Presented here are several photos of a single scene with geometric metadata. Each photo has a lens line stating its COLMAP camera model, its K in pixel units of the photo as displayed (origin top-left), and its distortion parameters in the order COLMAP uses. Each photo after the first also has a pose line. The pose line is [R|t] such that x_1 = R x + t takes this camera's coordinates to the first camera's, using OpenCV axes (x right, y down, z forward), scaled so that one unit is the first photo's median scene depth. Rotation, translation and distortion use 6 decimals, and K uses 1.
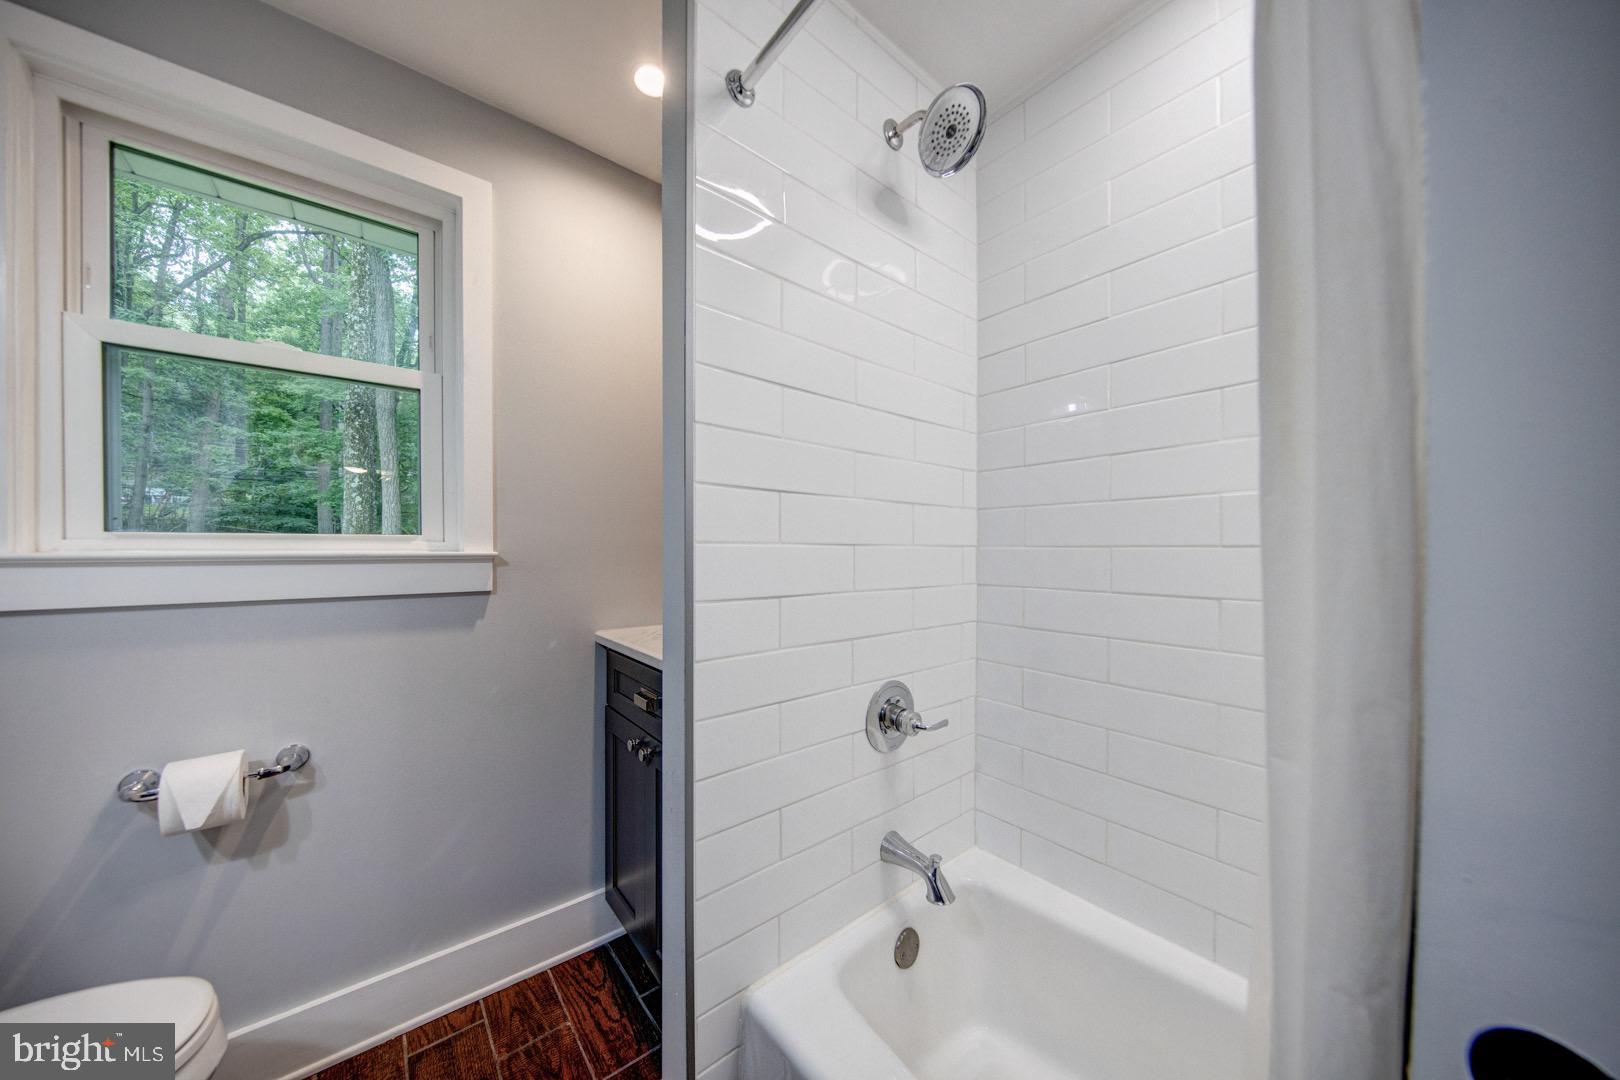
lens RADIAL K [[531.0, 0, 814.8], [0, 531.0, 553.1], [0, 0, 1]] dist [-0.000240, -0.000267]
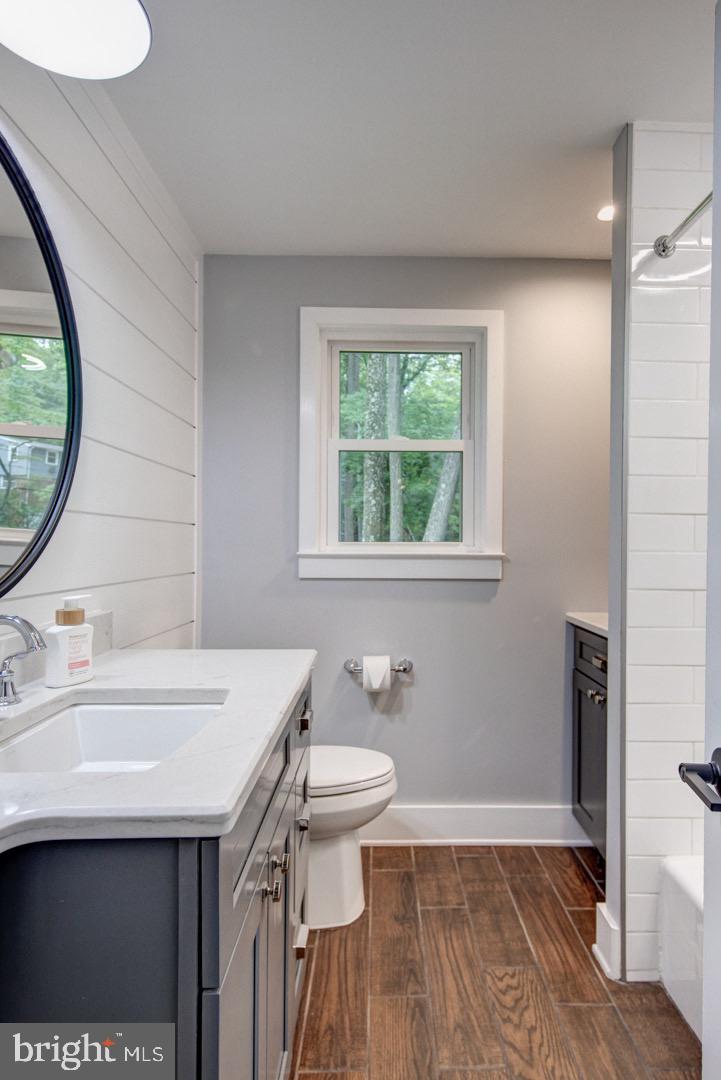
lens RADIAL K [[713.6, 0, 361.7], [0, 713.6, 544.6], [0, 0, 1]] dist [0.025514, -0.001445]
pose [[0.782921, 0.008411, -0.622065, 0.358680], [-0.010493, 0.999945, 0.000314, -0.024827], [0.622033, 0.006282, 0.782966, -0.866902]]
